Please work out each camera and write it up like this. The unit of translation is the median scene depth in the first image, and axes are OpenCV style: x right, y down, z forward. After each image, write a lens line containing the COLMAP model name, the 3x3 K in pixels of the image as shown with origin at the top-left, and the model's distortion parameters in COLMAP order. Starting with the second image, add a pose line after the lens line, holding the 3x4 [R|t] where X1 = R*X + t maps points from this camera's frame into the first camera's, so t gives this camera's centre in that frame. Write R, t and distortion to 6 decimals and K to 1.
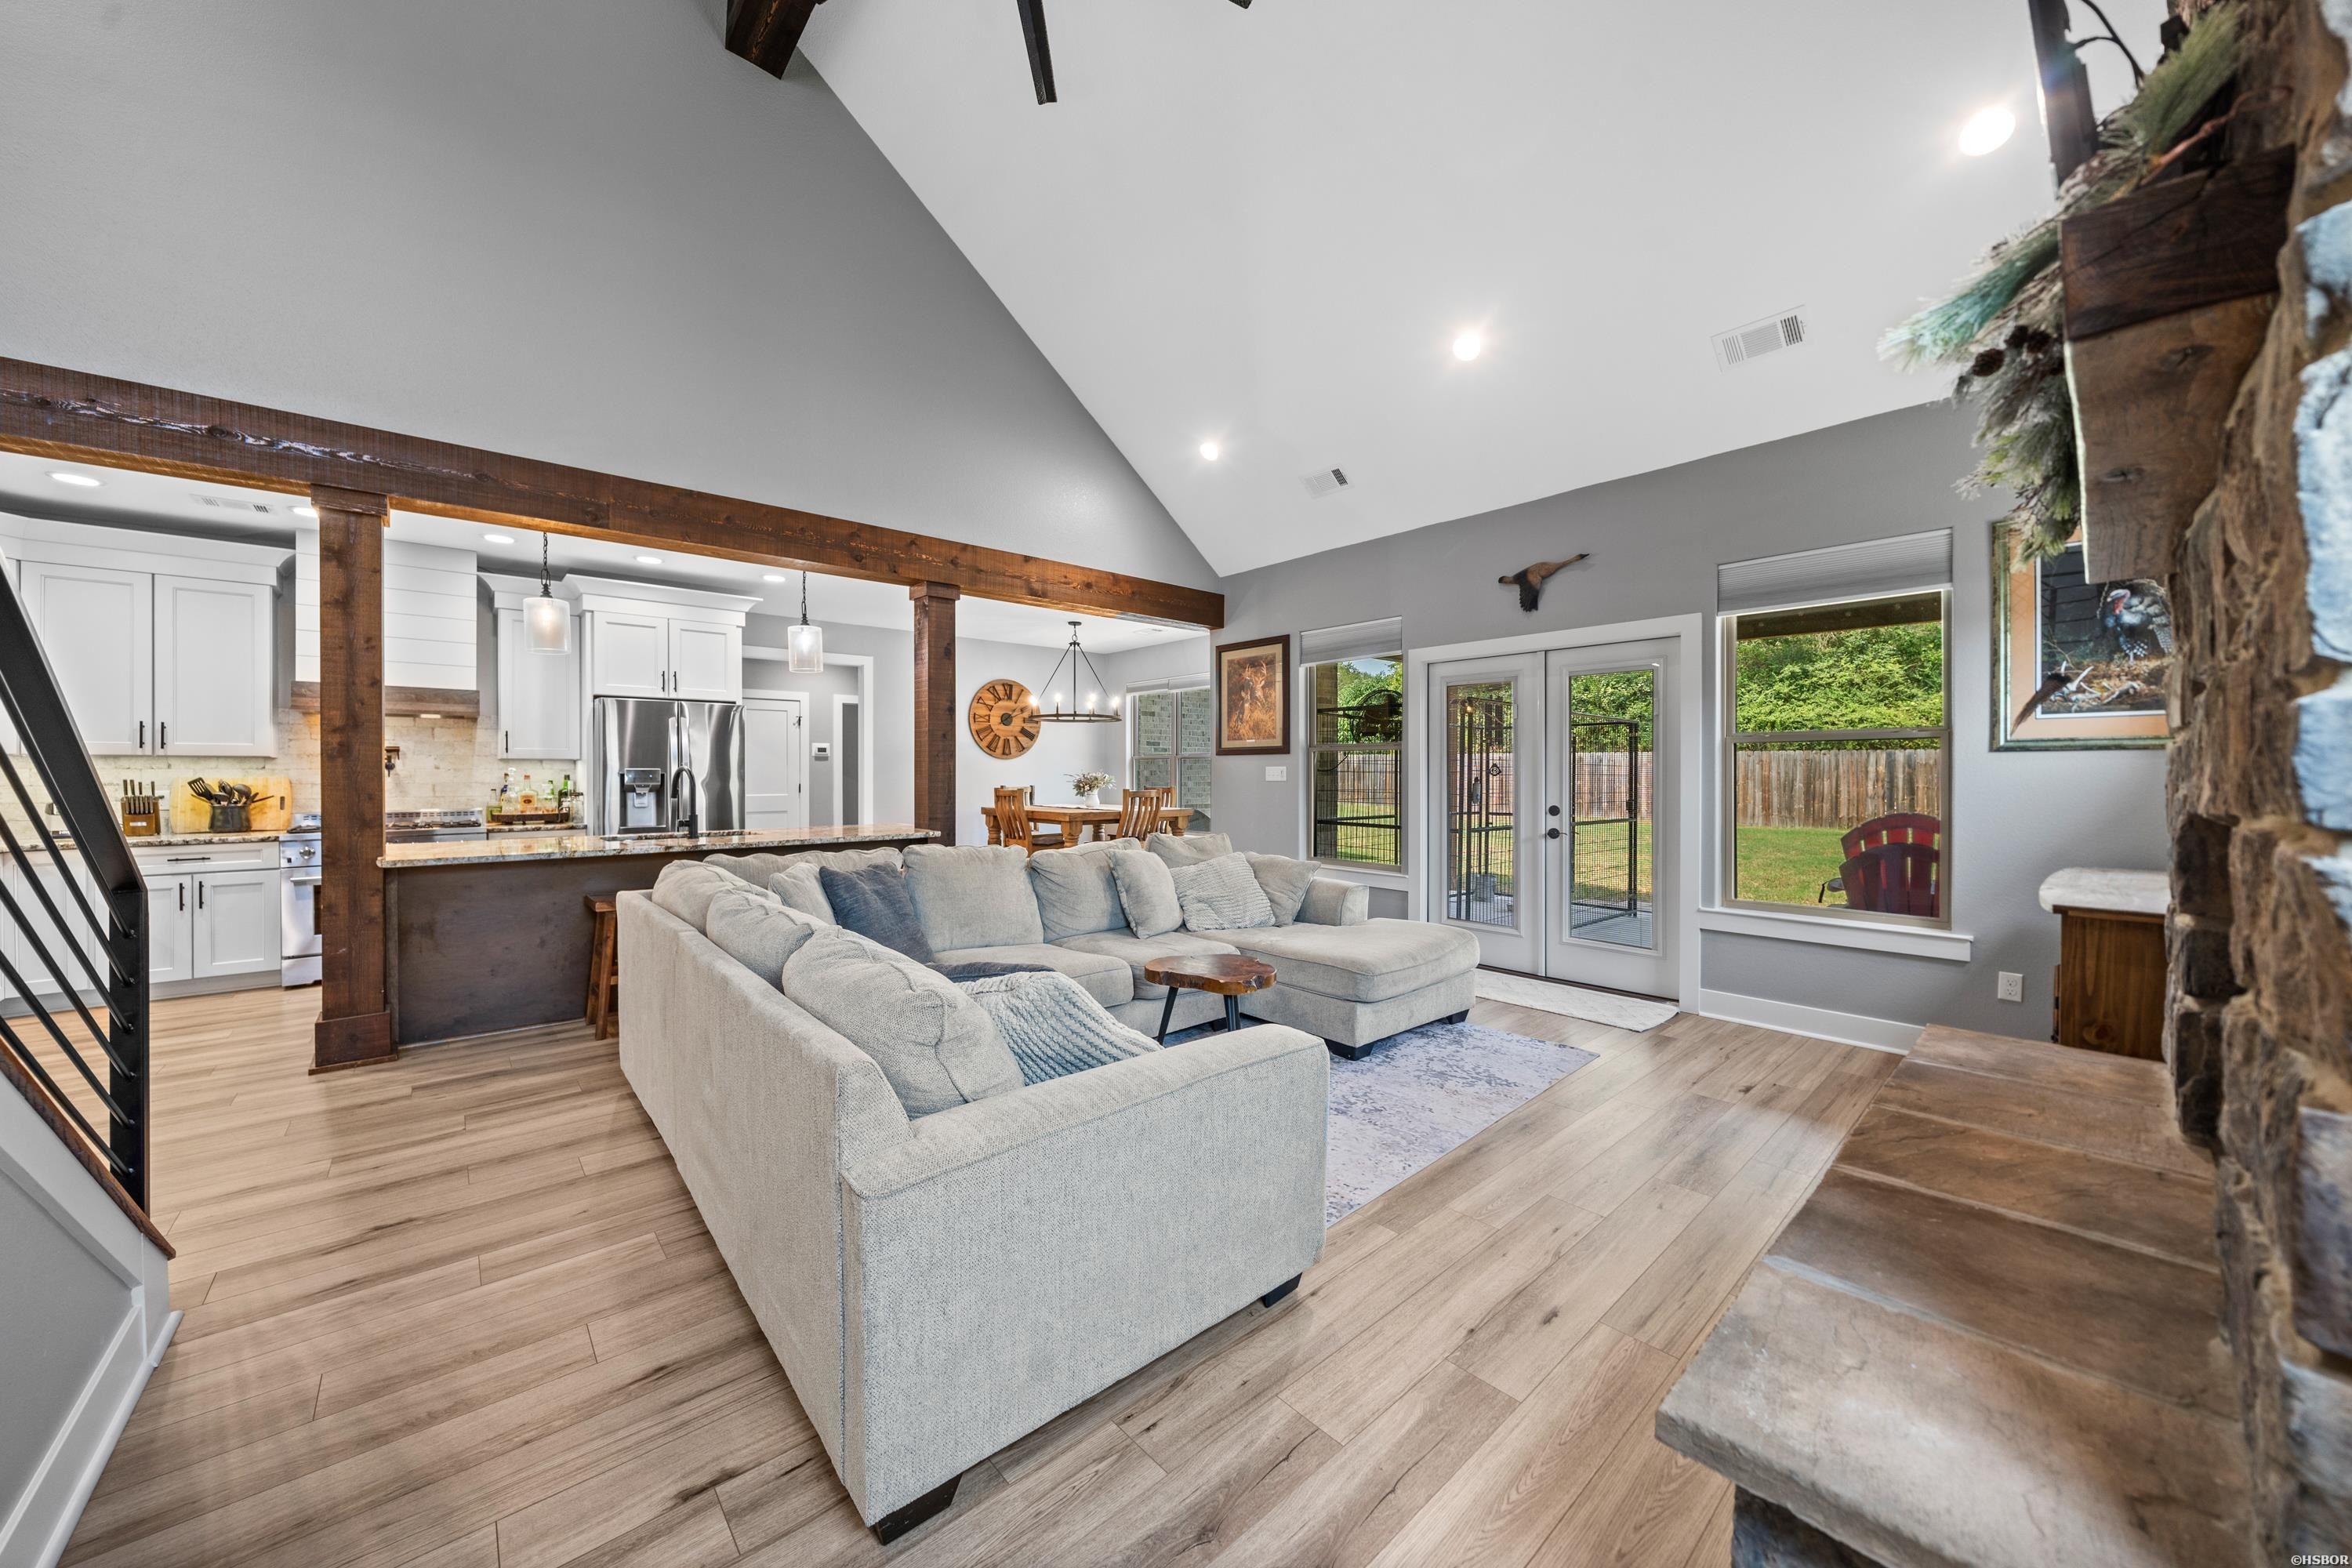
lens RADIAL K [[820.4, 0, 1172.0], [0, 820.4, 775.1], [0, 0, 1]] dist [0.000159, -0.000027]
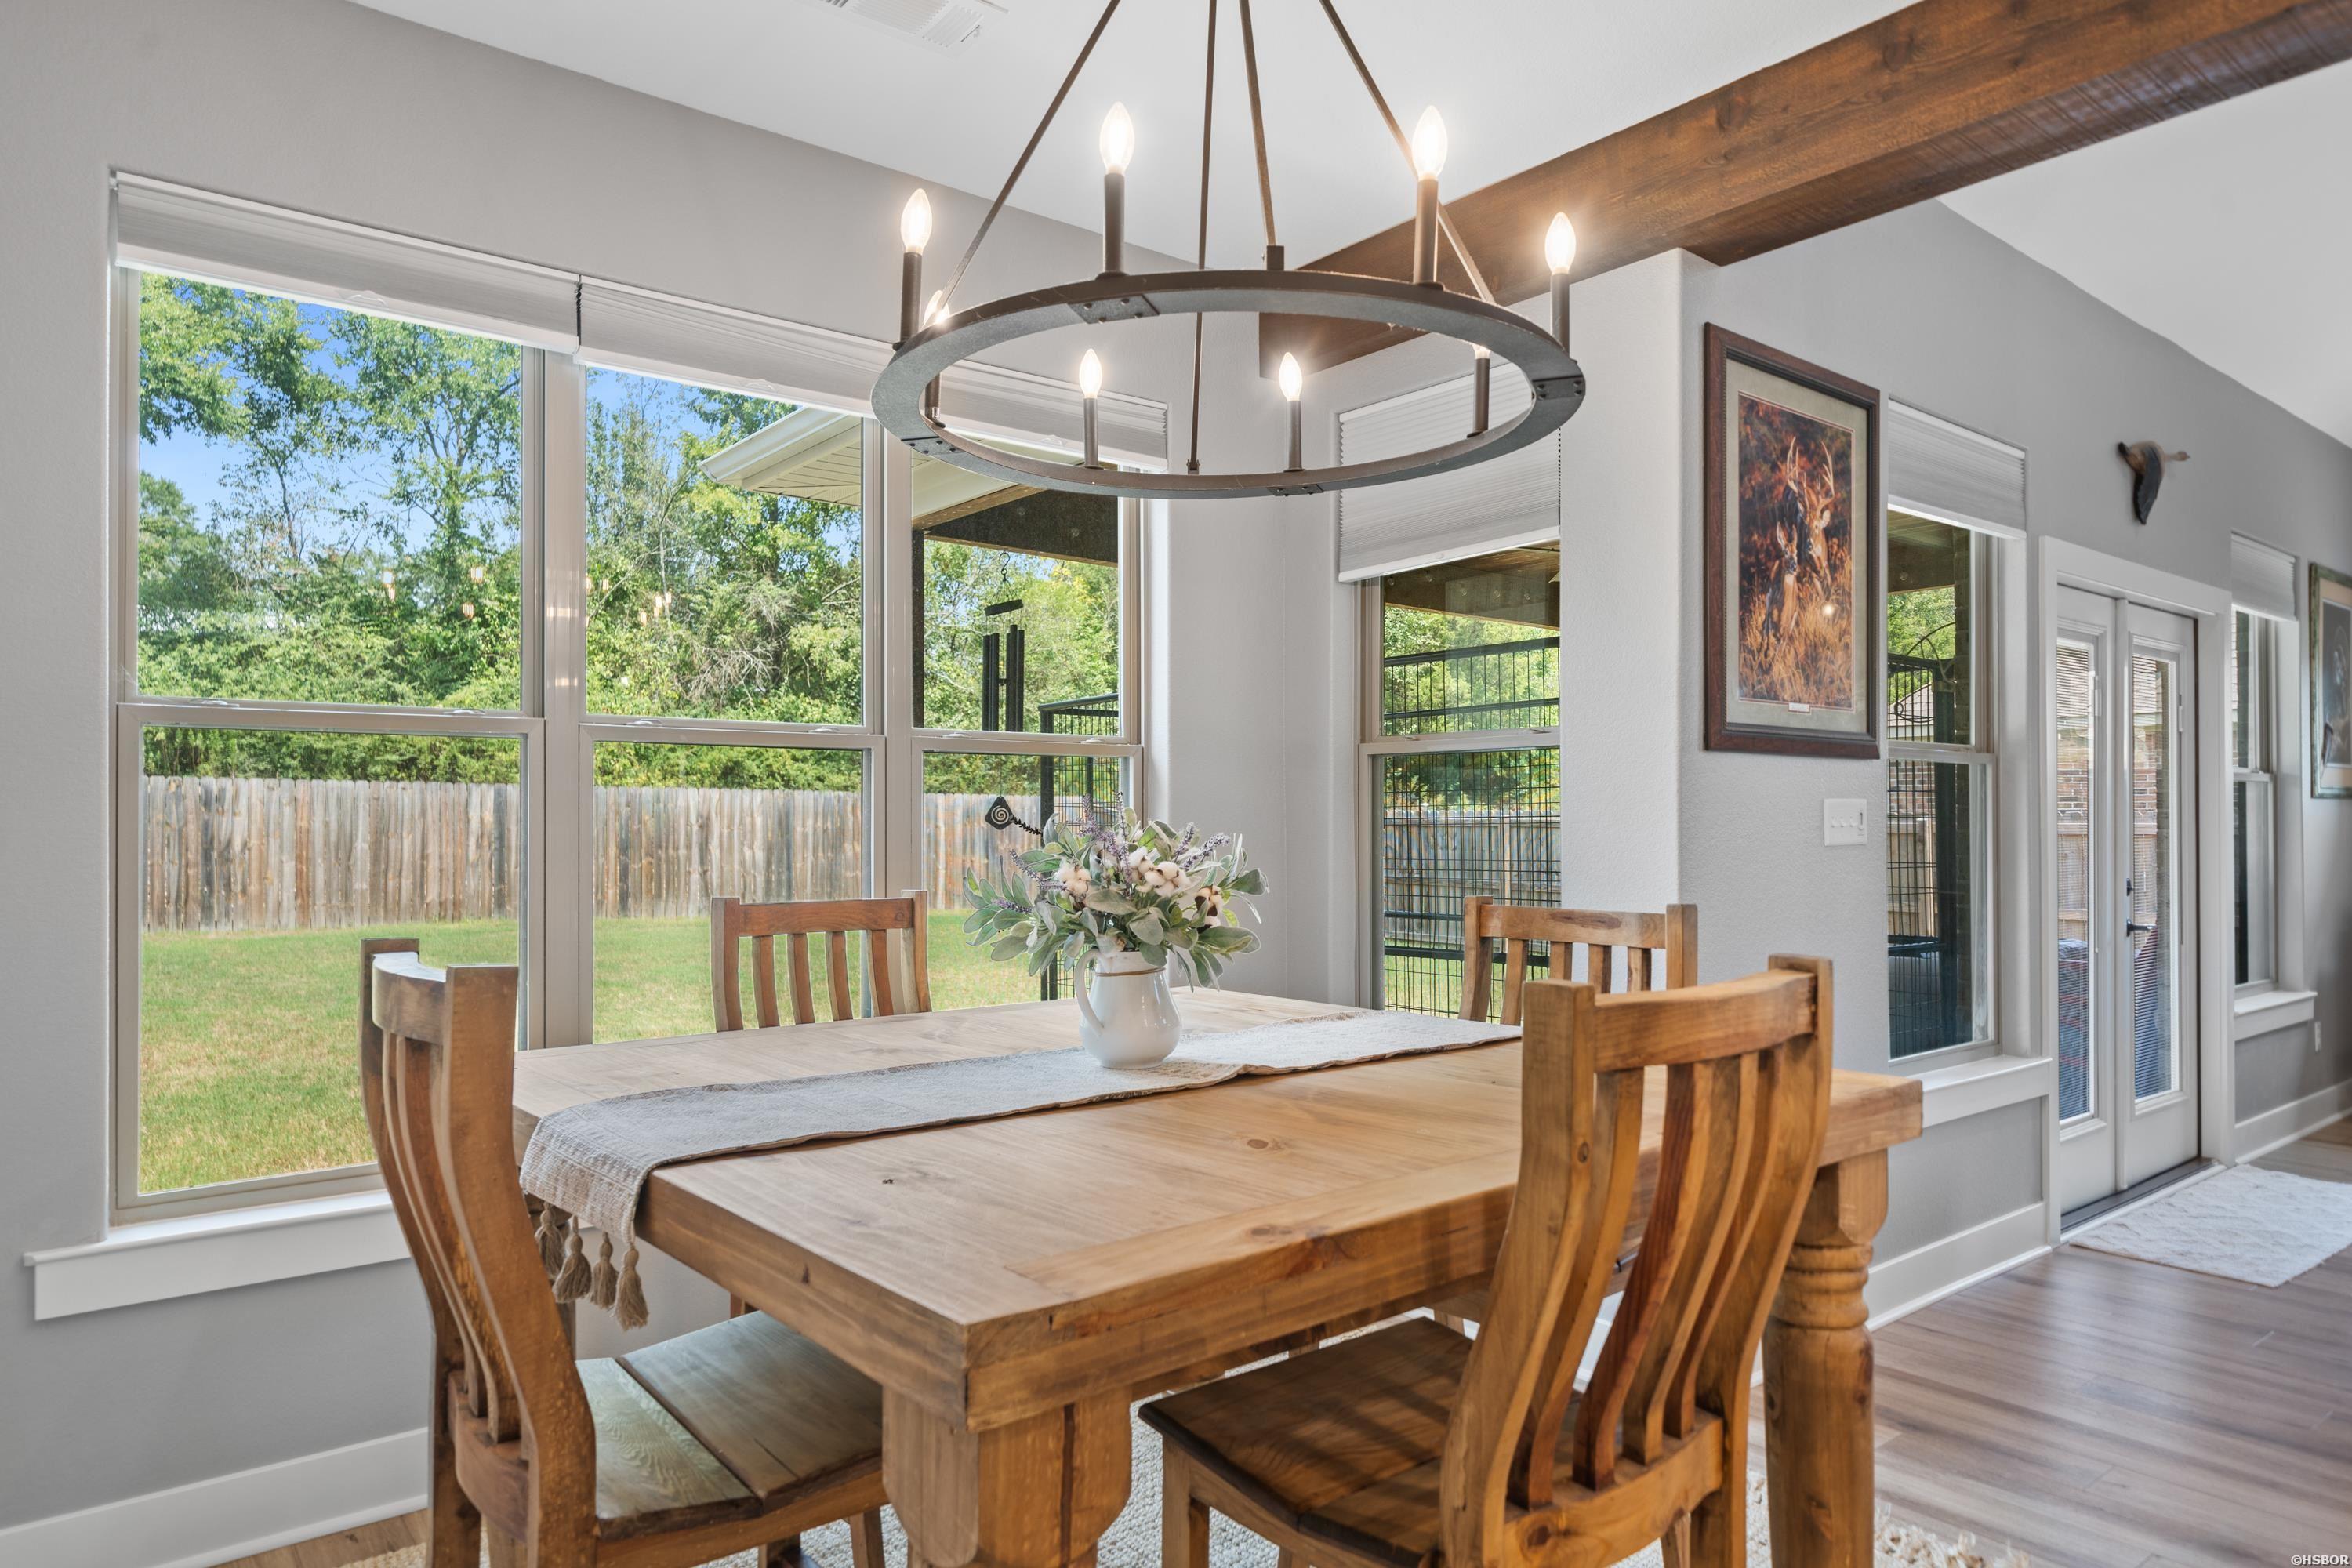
lens RADIAL K [[1484.5, 0, 1174.1], [0, 1484.5, 823.6], [0, 0, 1]] dist [-0.000473, 0.002723]
pose [[0.041437, 0.000205, 0.999141, -0.444775], [0.002014, 0.999998, -0.000289, -0.001467], [-0.999139, 0.002025, 0.041437, 1.226065]]
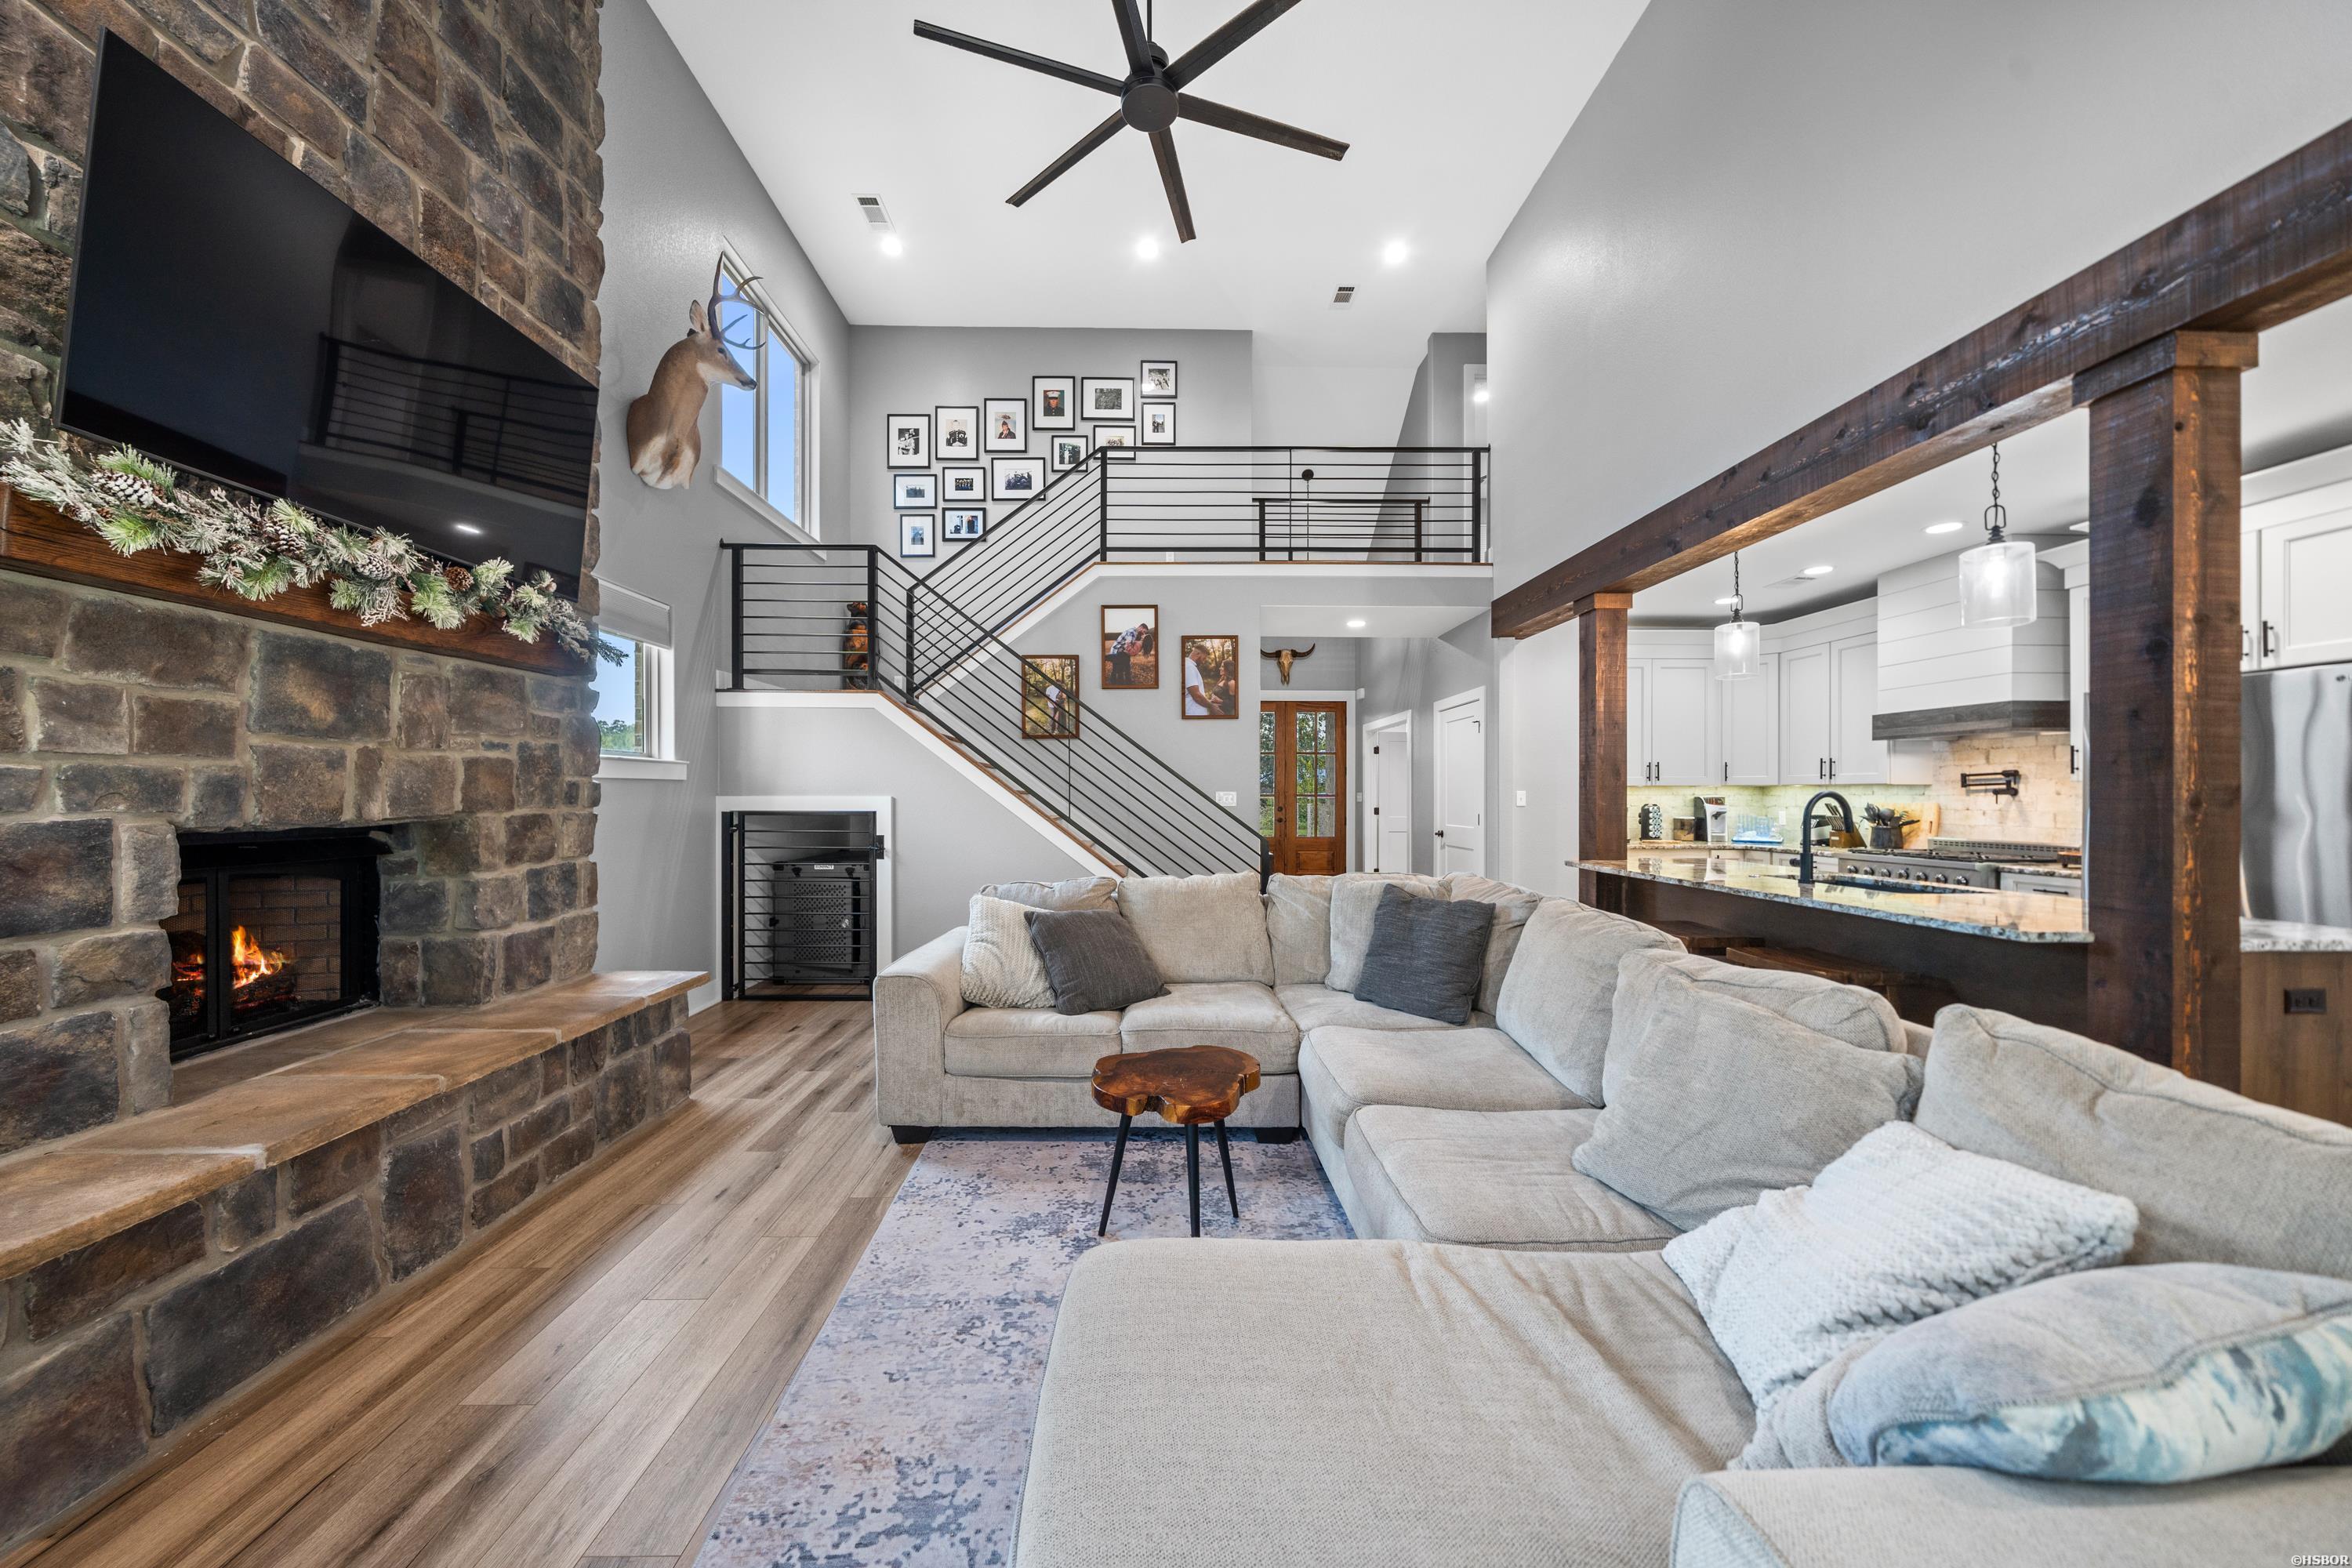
lens RADIAL K [[800.4, 0, 1163.9], [0, 800.4, 791.3], [0, 0, 1]] dist [-0.001335, -0.000198]
pose [[-0.649033, -0.004736, -0.760745, 0.296263], [-0.002512, 0.999989, -0.004082, -0.005319], [0.760756, -0.000738, -0.649038, 0.721179]]
